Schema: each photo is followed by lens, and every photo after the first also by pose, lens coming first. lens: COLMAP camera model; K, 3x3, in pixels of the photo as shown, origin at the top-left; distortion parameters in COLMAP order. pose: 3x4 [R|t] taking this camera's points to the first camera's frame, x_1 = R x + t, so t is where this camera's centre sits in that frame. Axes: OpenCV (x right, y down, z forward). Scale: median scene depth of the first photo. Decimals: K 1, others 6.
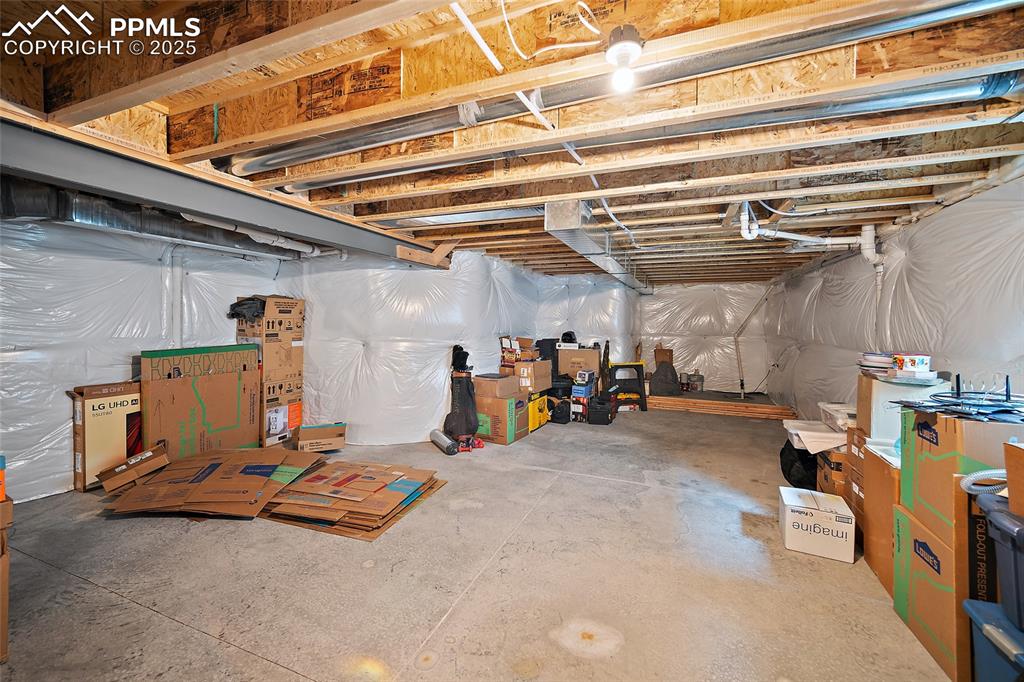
lens RADIAL K [[408.1, 0, 516.1], [0, 408.1, 330.0], [0, 0, 1]] dist [-0.003208, 0.000064]
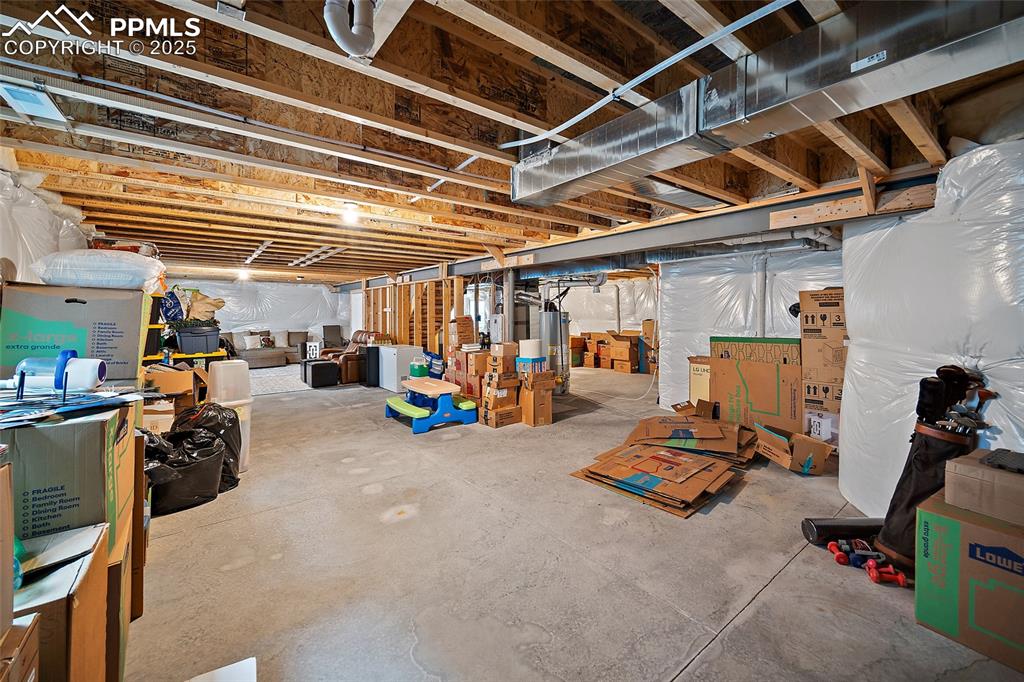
lens RADIAL K [[408.1, 0, 516.1], [0, 408.1, 330.0], [0, 0, 1]] dist [-0.003208, 0.000064]
pose [[-0.495130, 0.027589, -0.868381, 0.732782], [-0.021014, 0.998823, 0.043714, -0.020787], [0.868565, 0.039892, -0.493967, 1.198035]]
